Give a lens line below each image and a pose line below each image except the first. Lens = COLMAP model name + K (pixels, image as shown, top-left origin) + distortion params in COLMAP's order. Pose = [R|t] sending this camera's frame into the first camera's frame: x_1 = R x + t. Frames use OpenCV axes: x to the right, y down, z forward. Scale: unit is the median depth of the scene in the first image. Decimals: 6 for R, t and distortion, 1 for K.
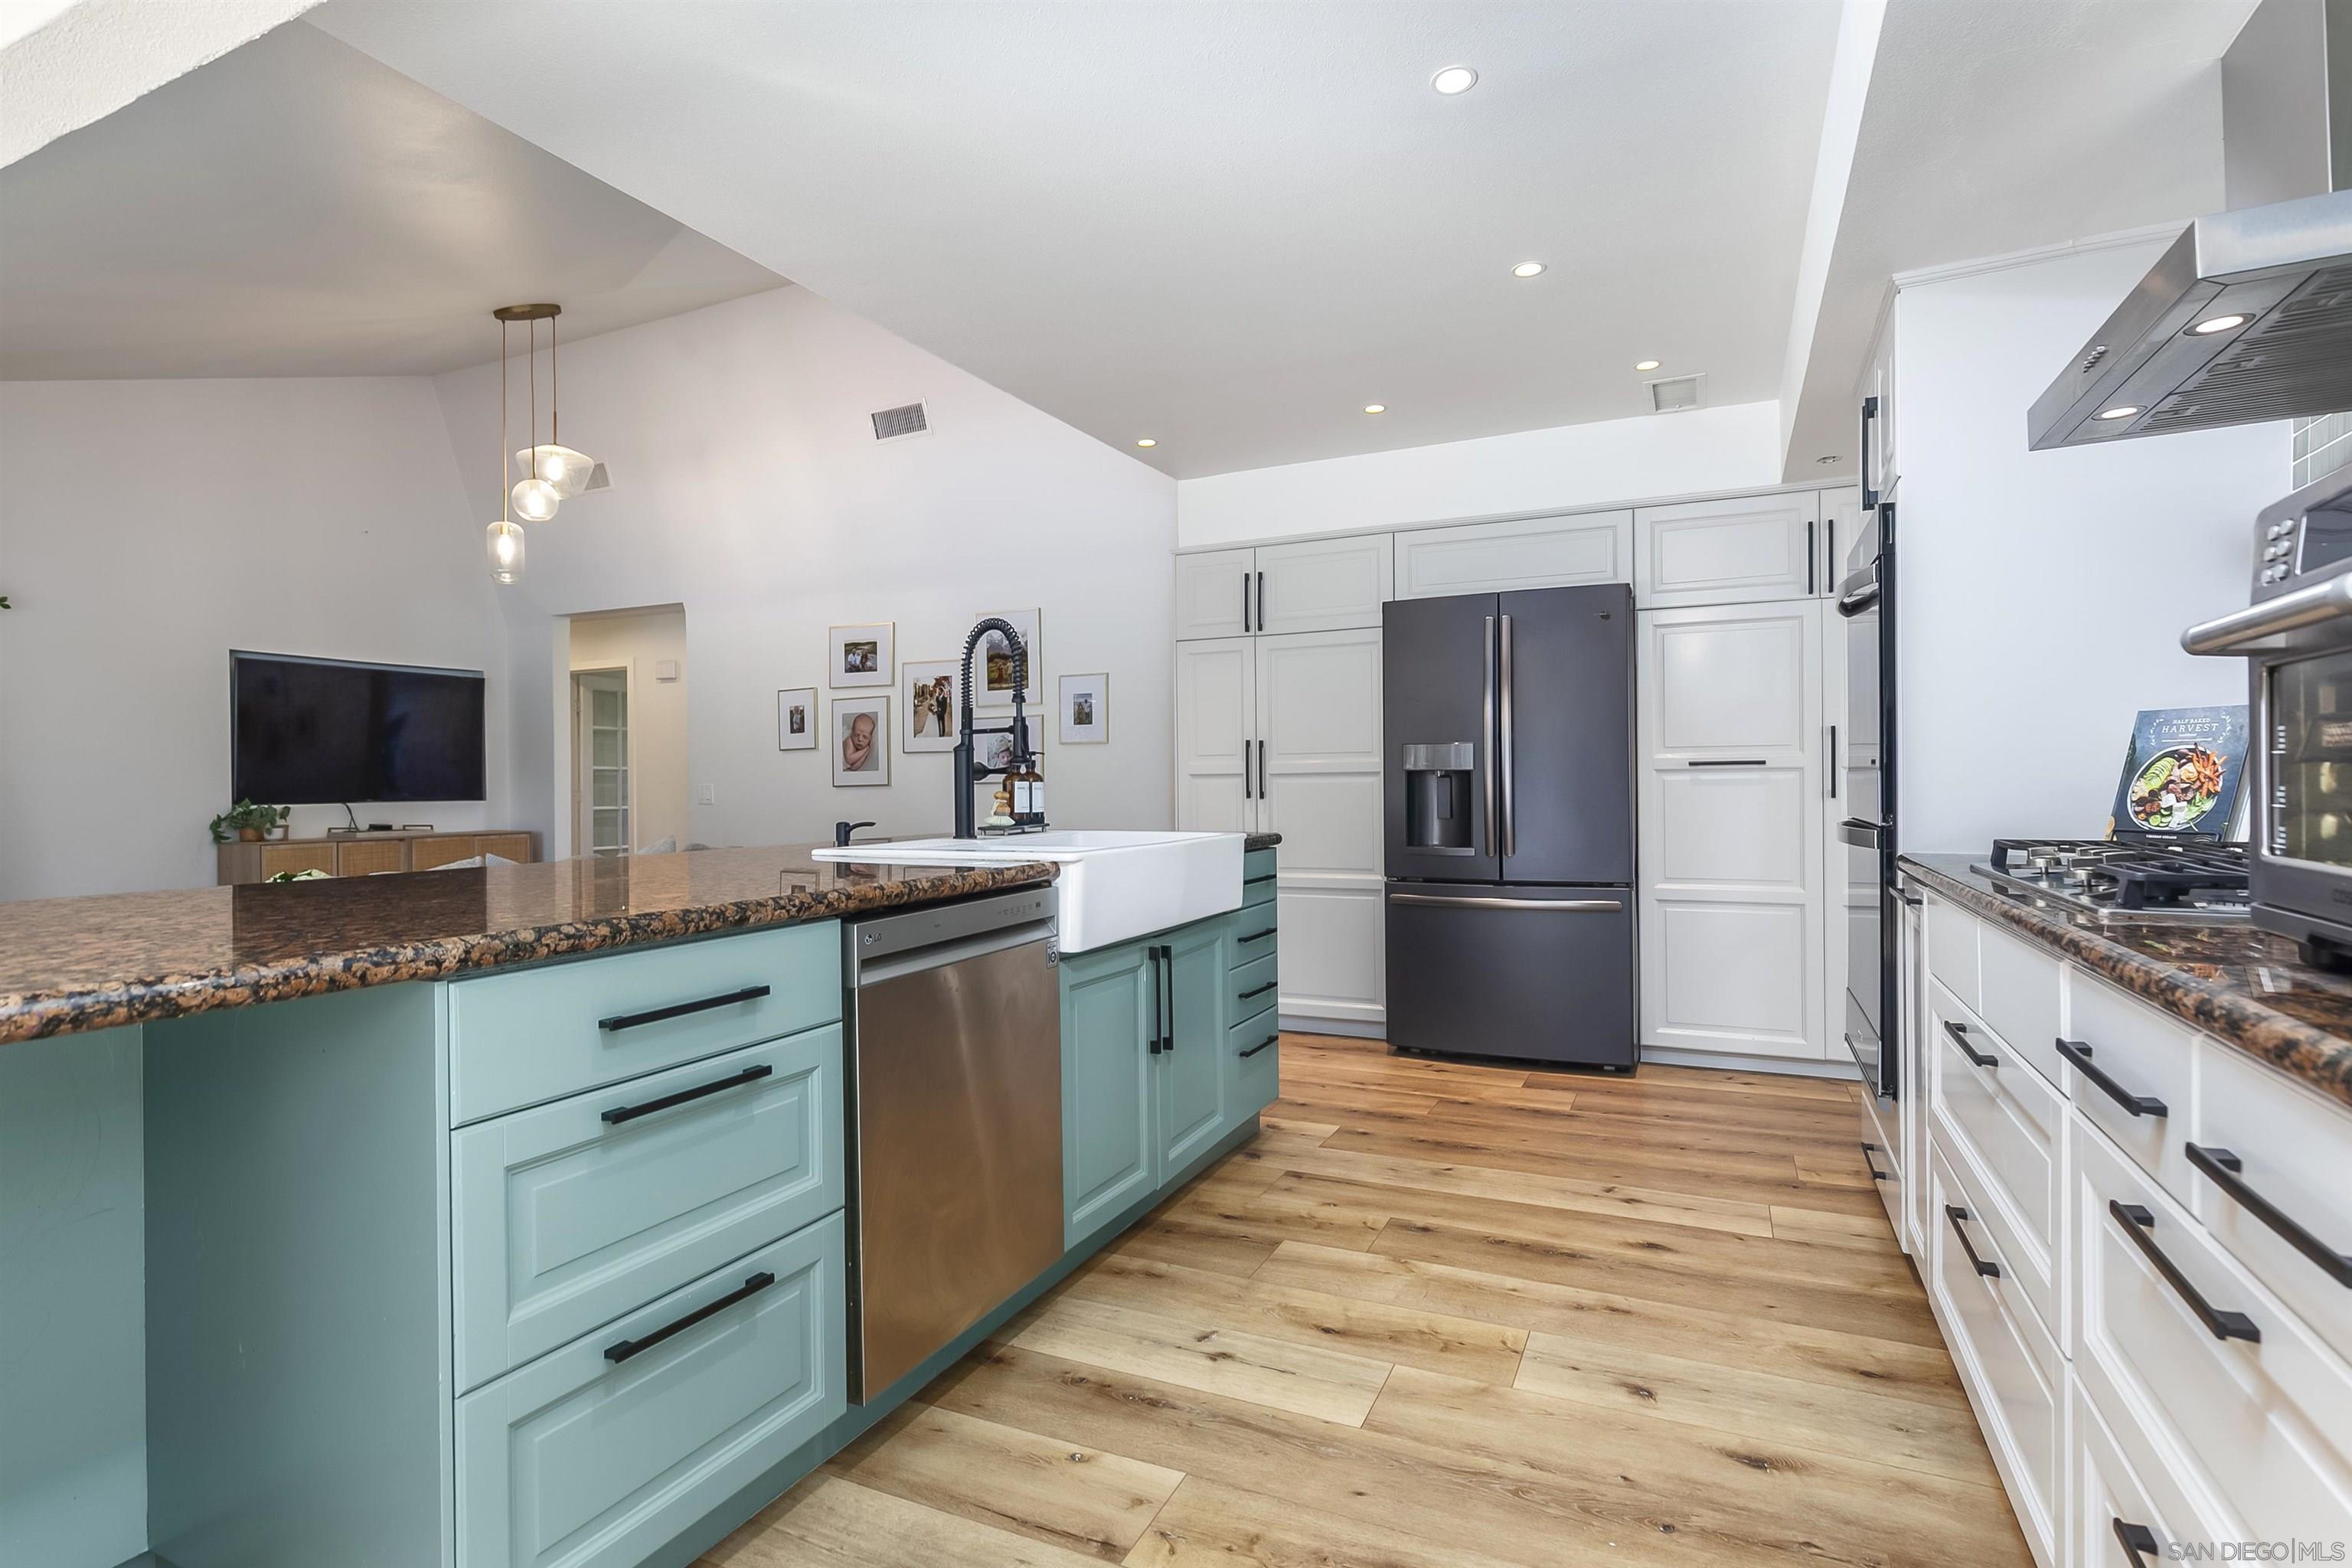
lens RADIAL K [[1160.0, 0, 1167.5], [0, 1160.0, 805.4], [0, 0, 1]] dist [0.005070, -0.000661]
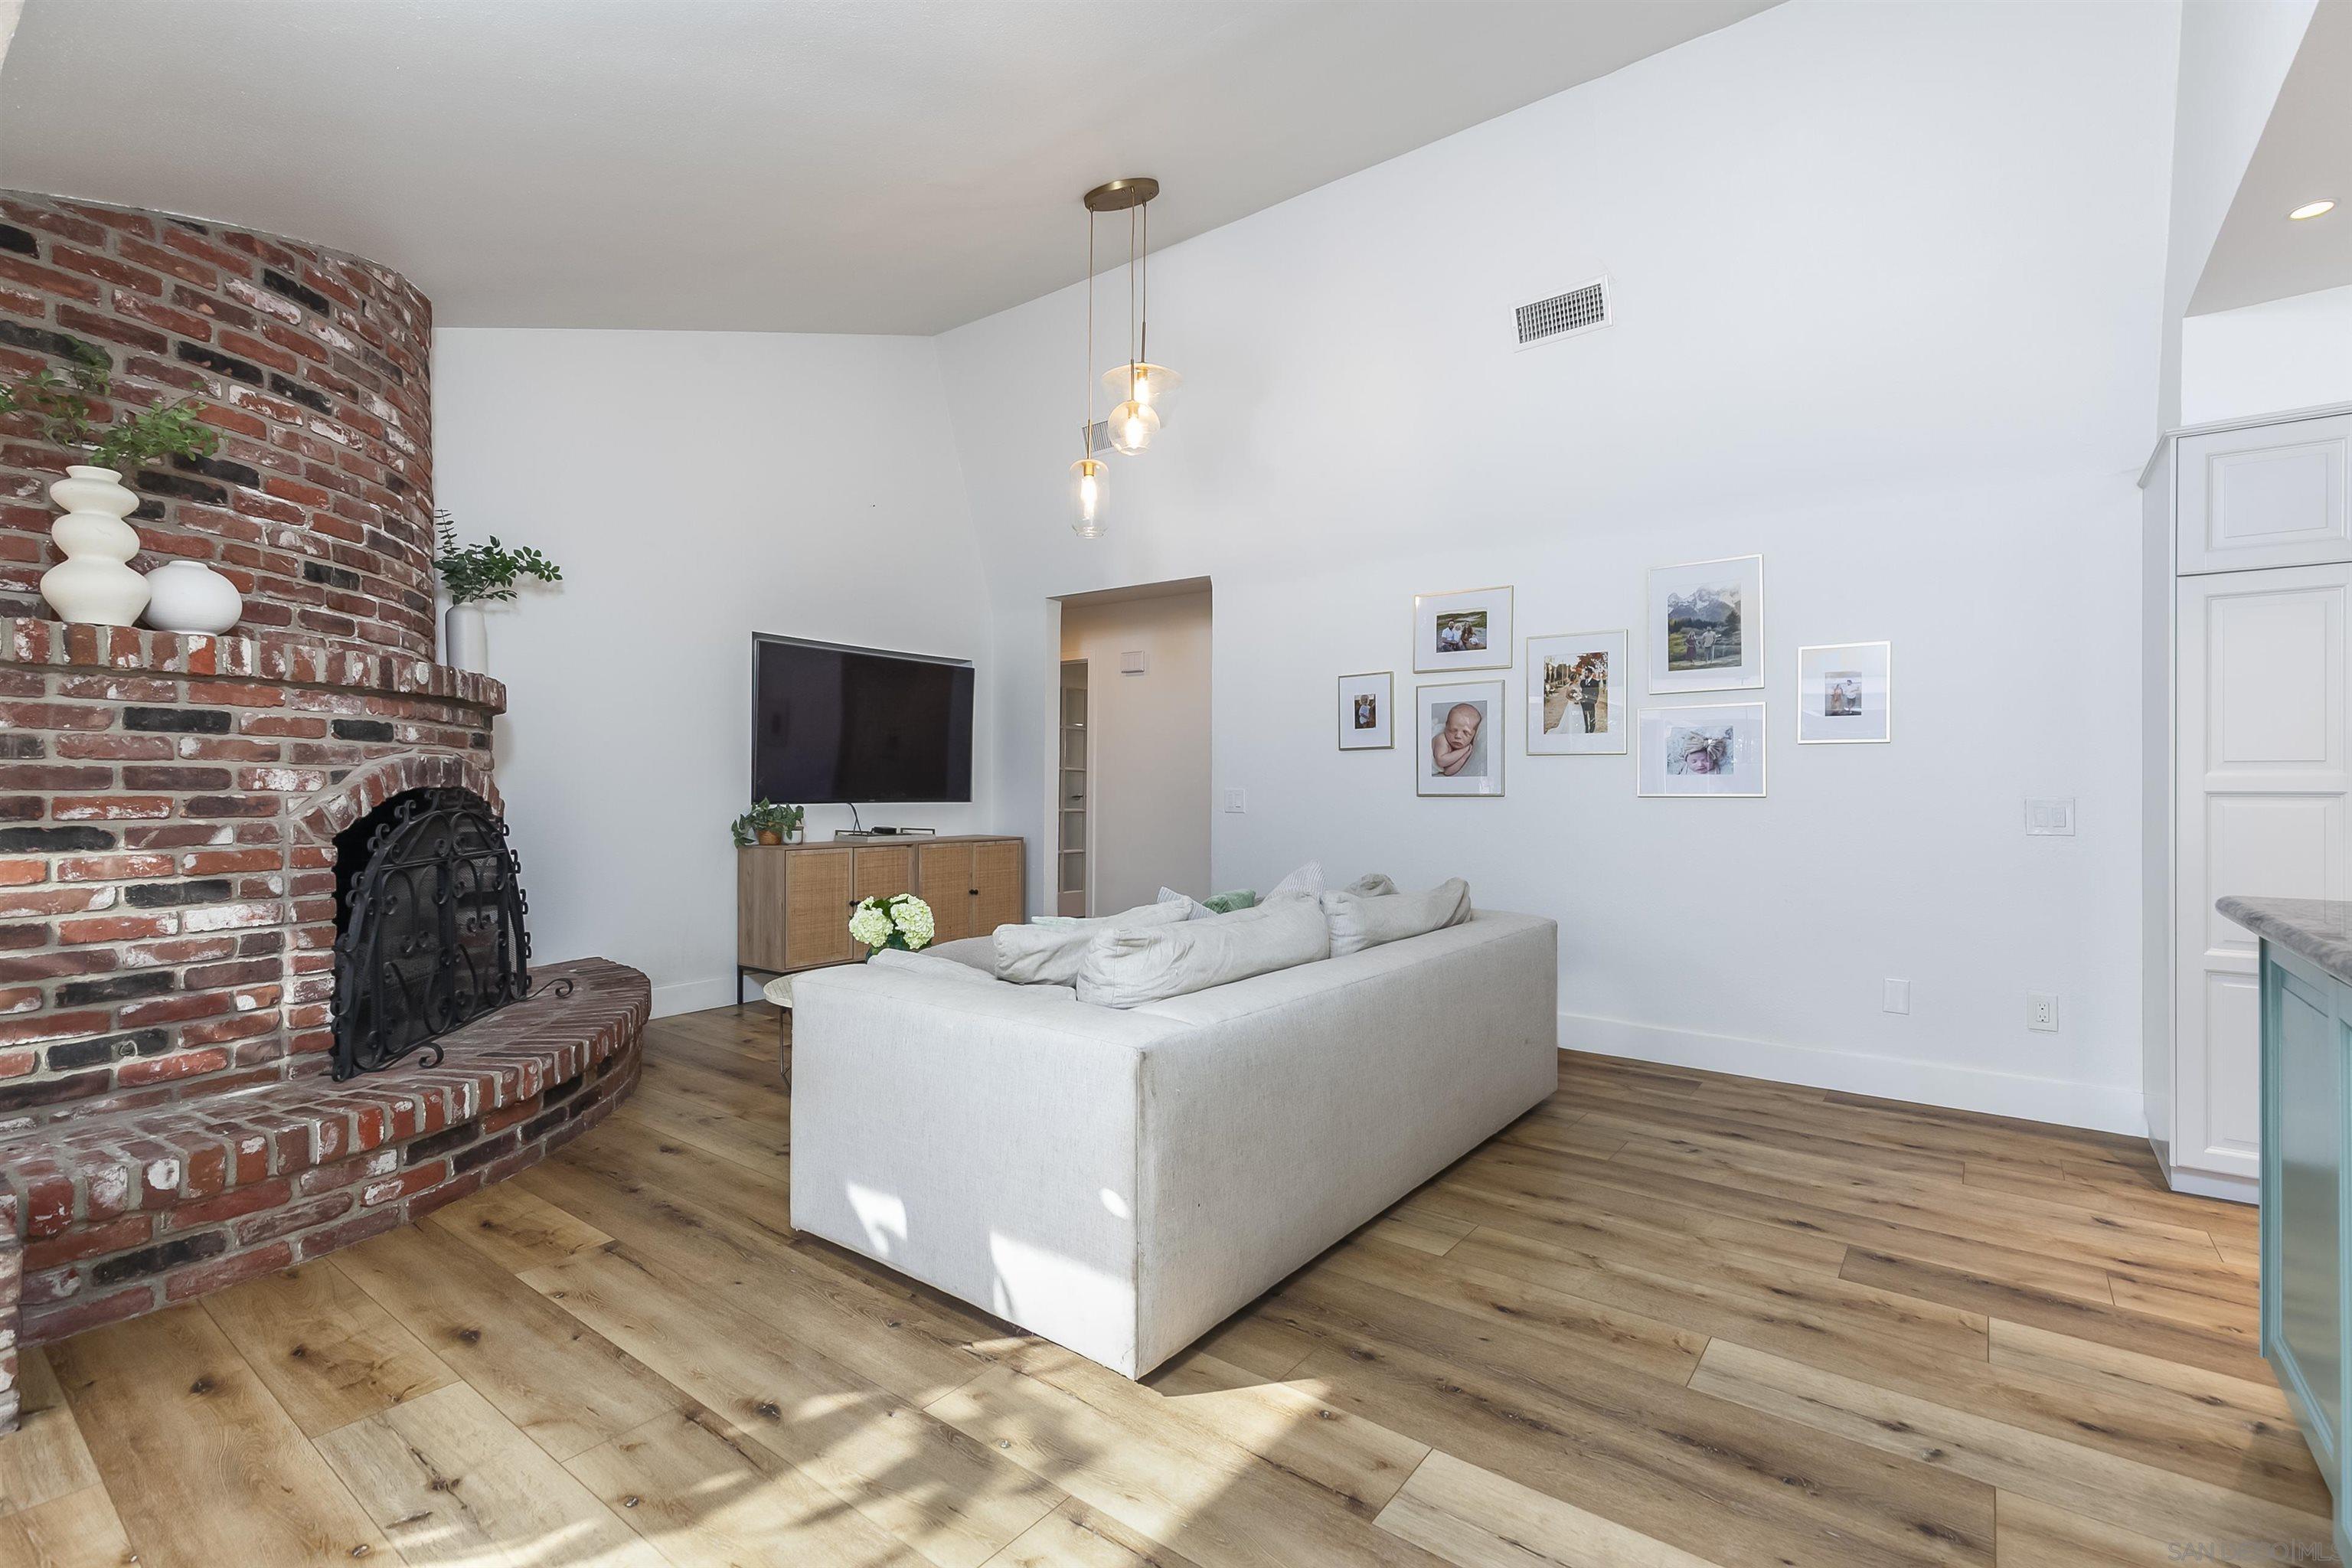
lens RADIAL K [[1063.6, 0, 1182.7], [0, 1063.6, 799.1], [0, 0, 1]] dist [0.011348, 0.000181]
pose [[0.978494, 0.017529, -0.205528, -0.303135], [-0.018006, 0.999838, -0.000453, -0.010319], [0.205487, 0.004144, 0.978651, 0.254829]]
